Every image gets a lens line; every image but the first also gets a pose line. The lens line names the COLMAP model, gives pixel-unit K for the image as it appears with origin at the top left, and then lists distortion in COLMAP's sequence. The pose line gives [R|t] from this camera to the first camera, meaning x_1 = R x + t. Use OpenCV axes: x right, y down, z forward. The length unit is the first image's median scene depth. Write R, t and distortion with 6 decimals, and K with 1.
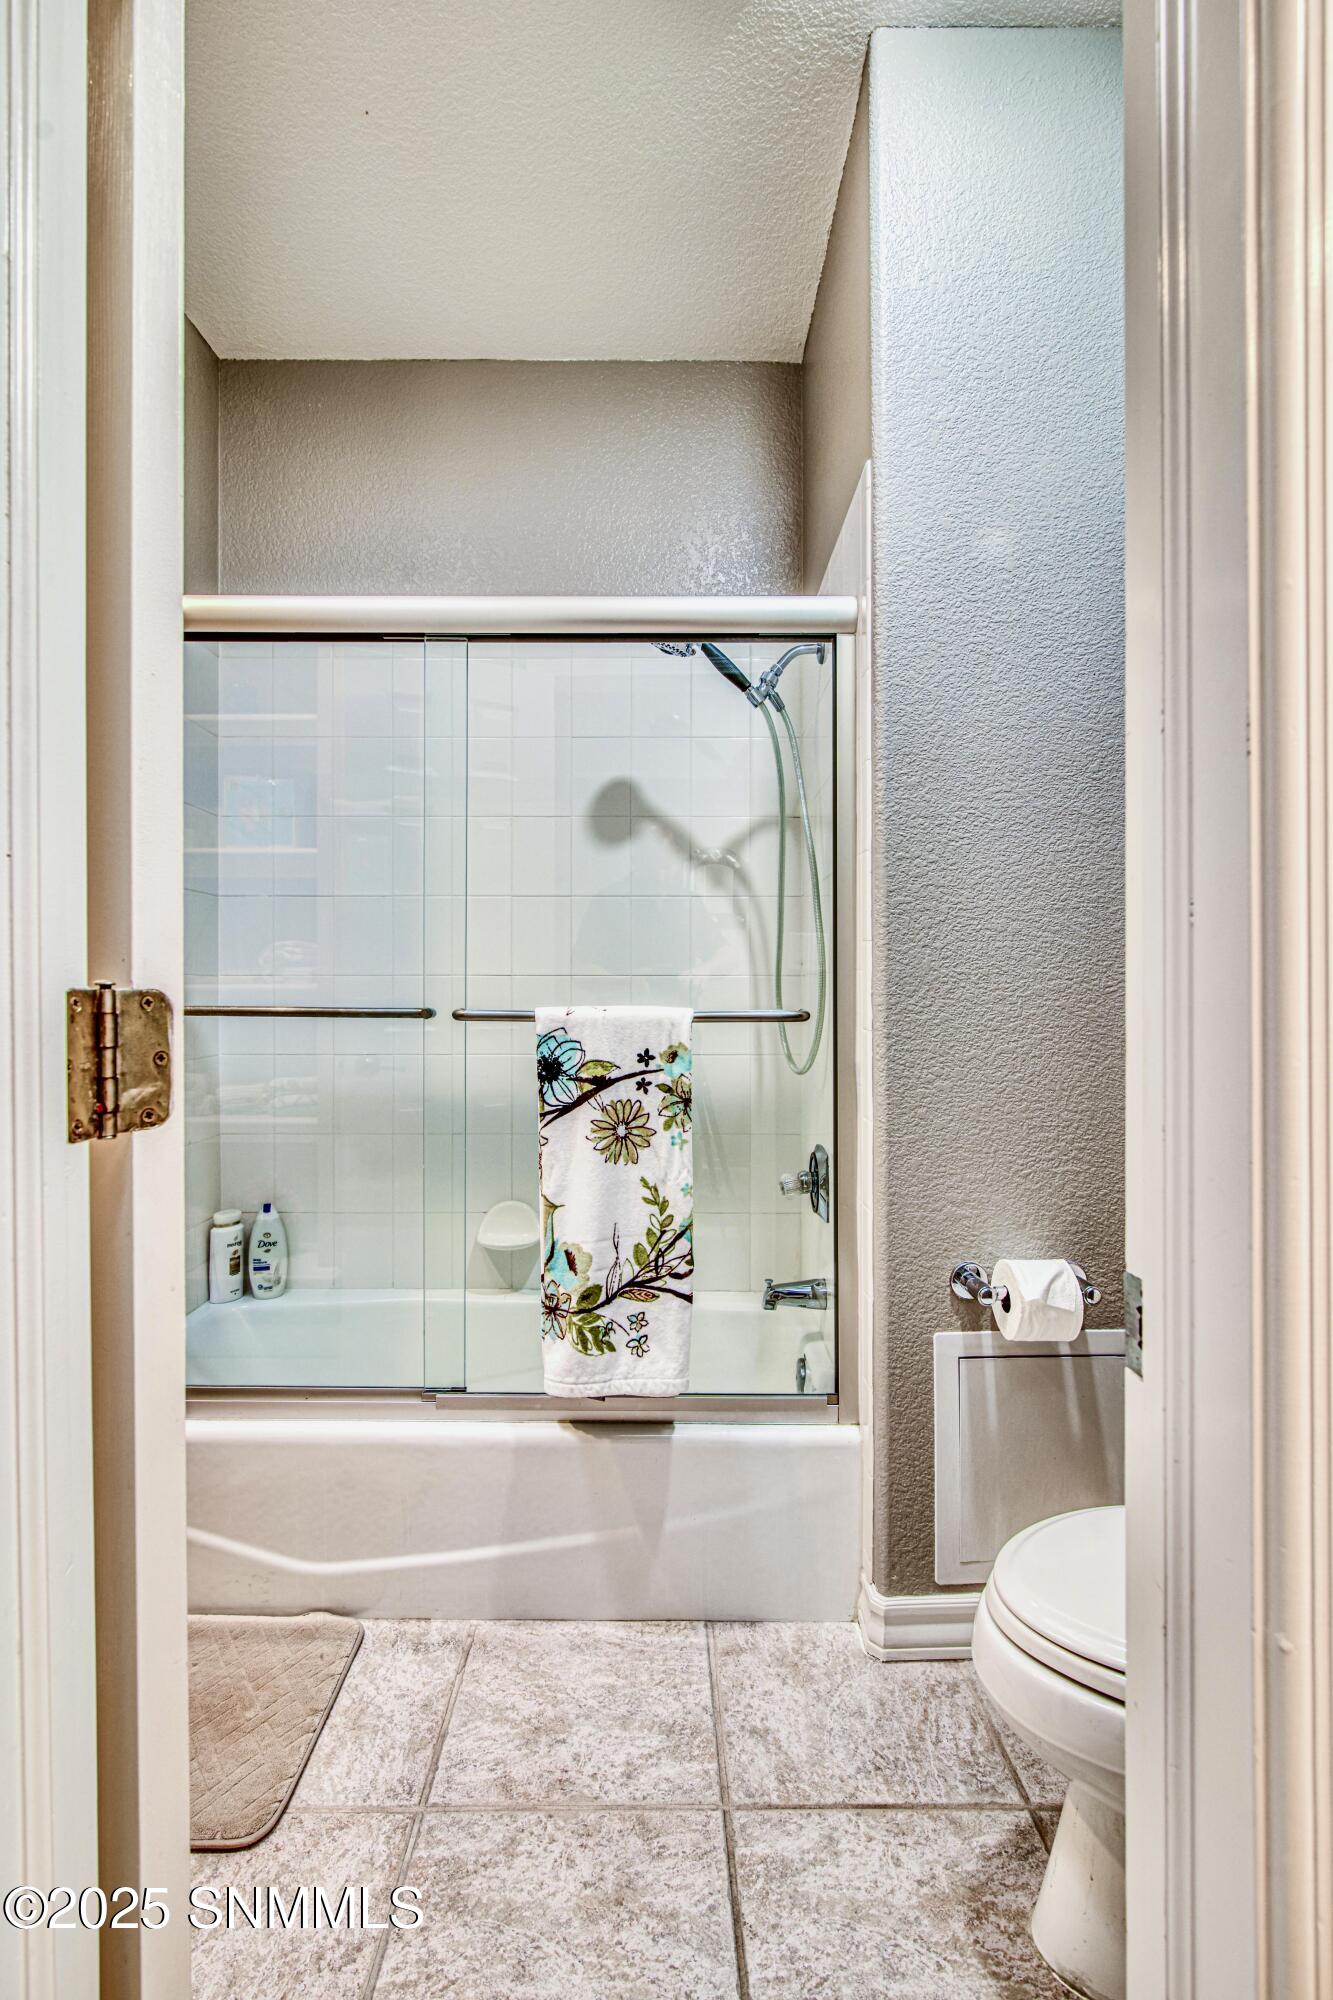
lens RADIAL K [[895.0, 0, 648.3], [0, 895.0, 996.7], [0, 0, 1]] dist [-0.017326, 0.001504]
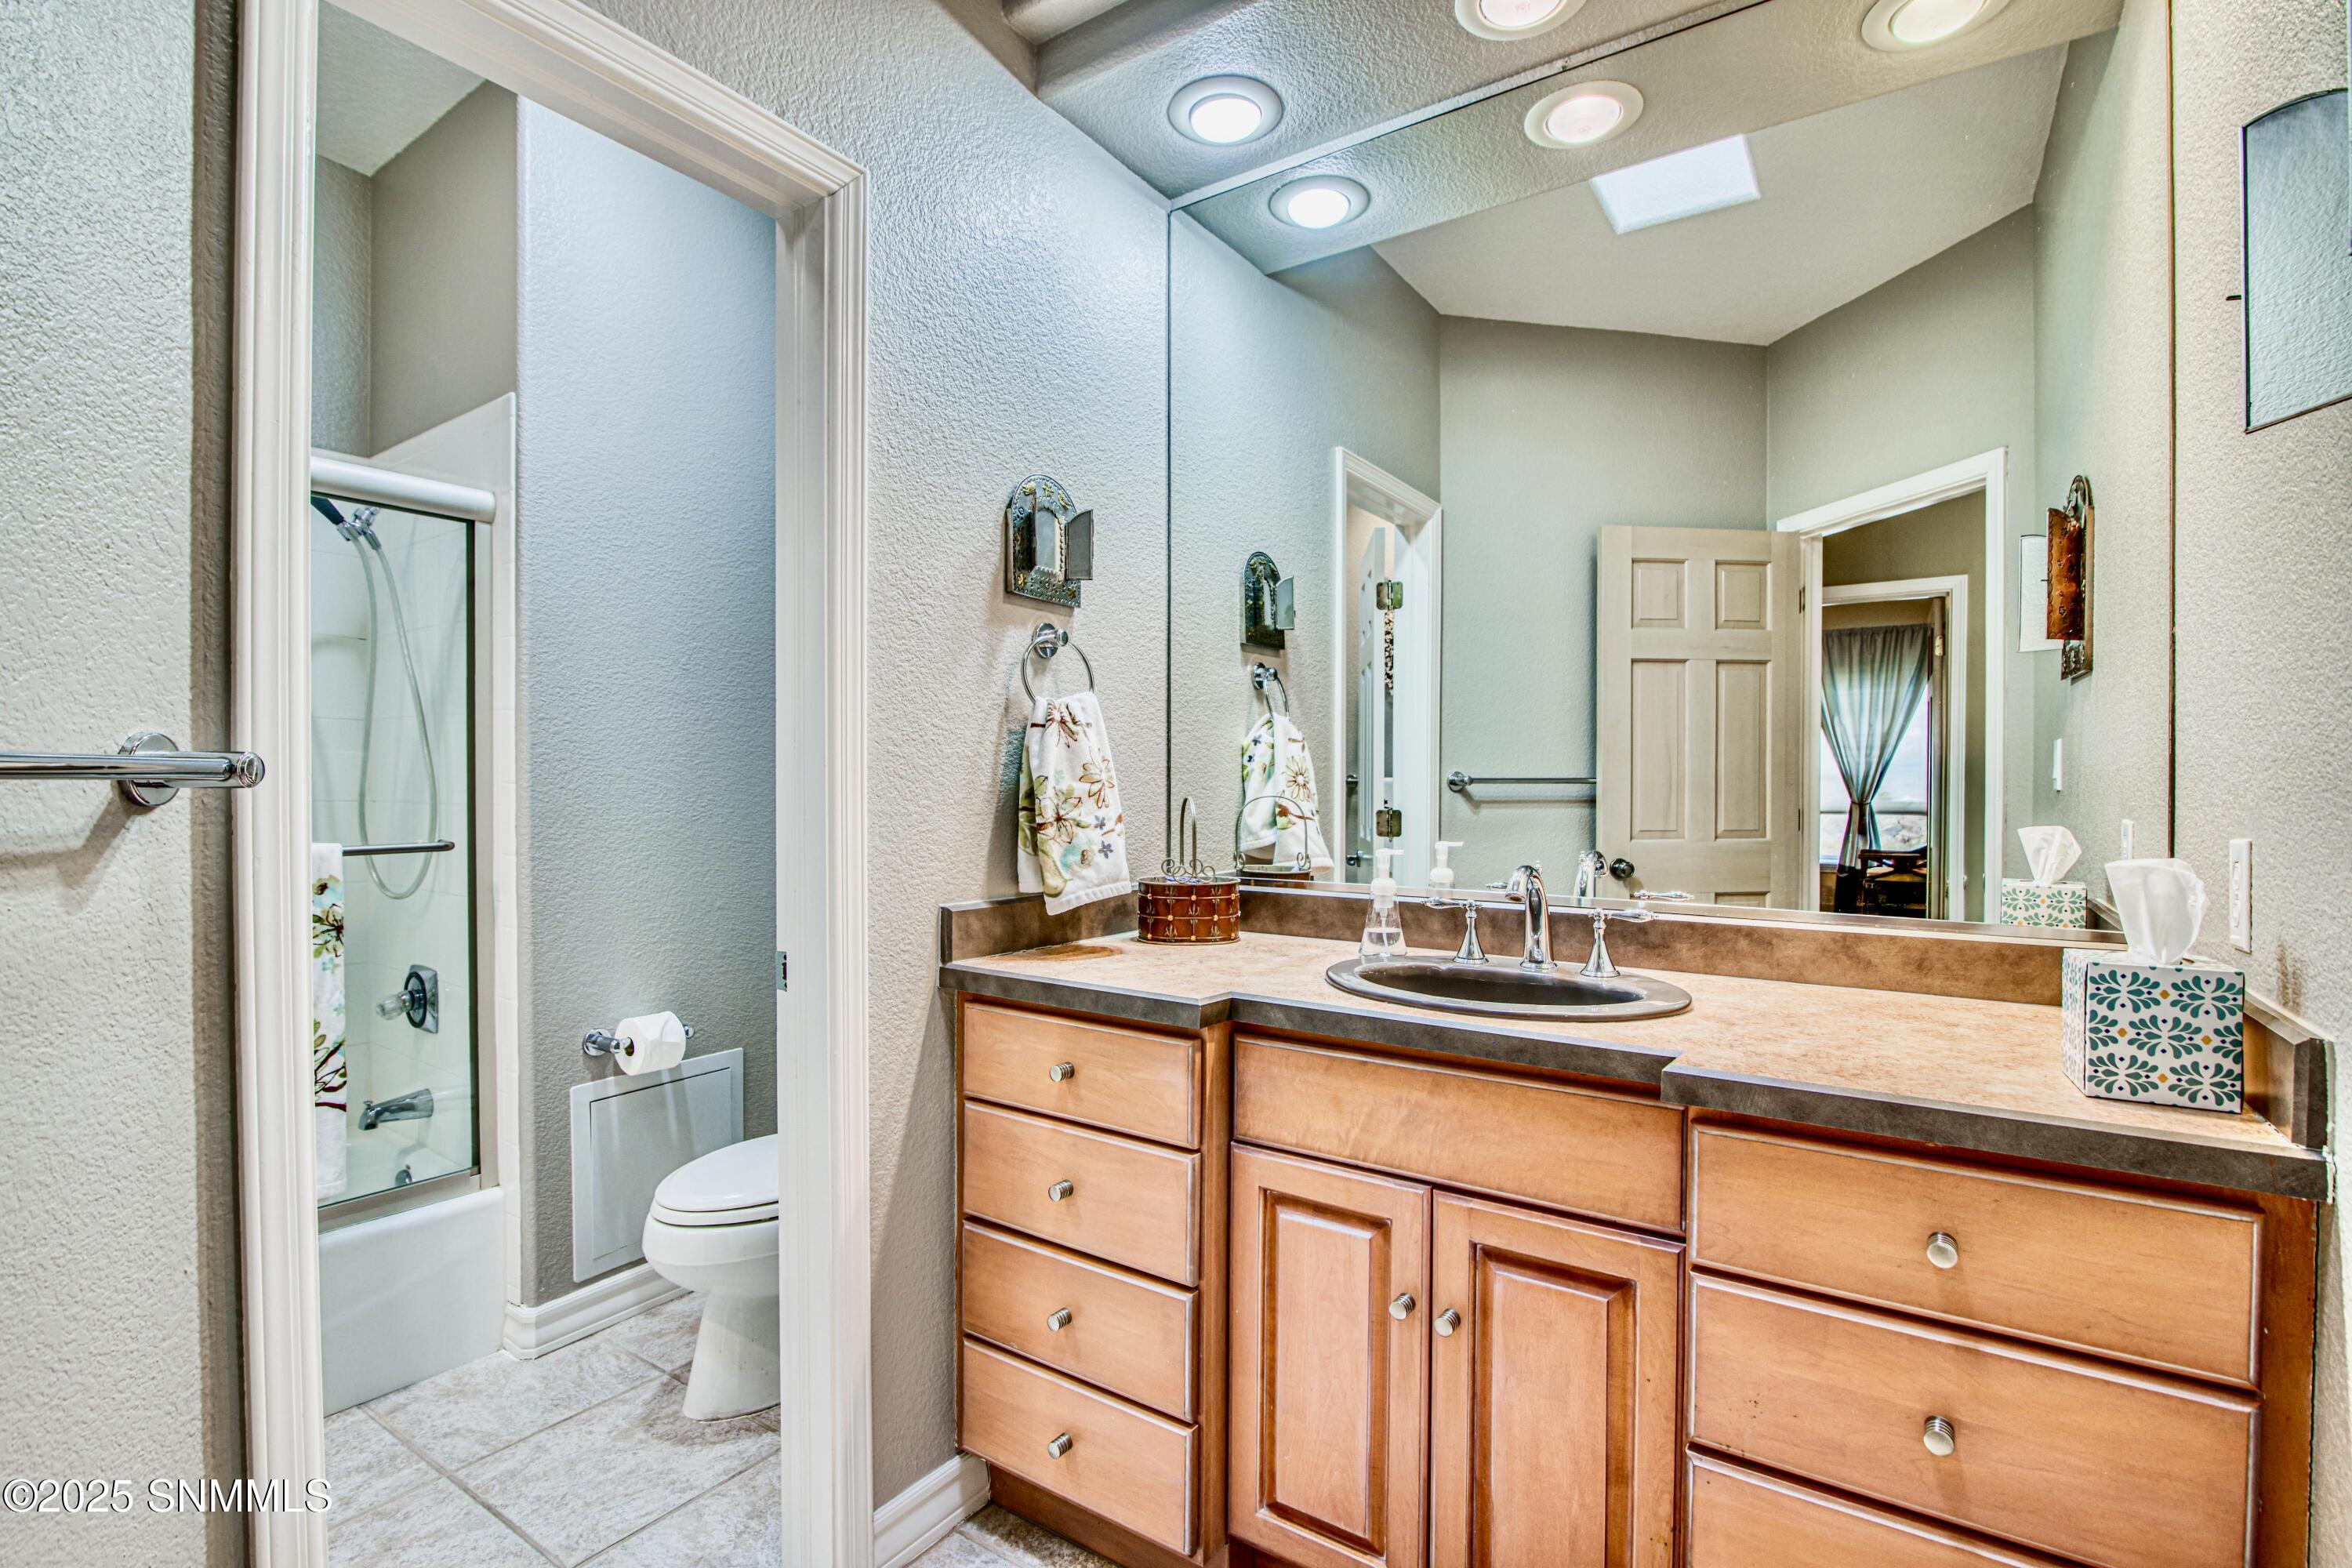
lens RADIAL K [[1052.5, 0, 1161.6], [0, 1052.5, 794.5], [0, 0, 1]] dist [-0.017326, 0.001504]
pose [[0.546895, -0.001349, 0.837200, -0.476334], [0.005411, 0.999984, -0.001924, -0.039344], [-0.837184, 0.005582, 0.546893, -0.544359]]
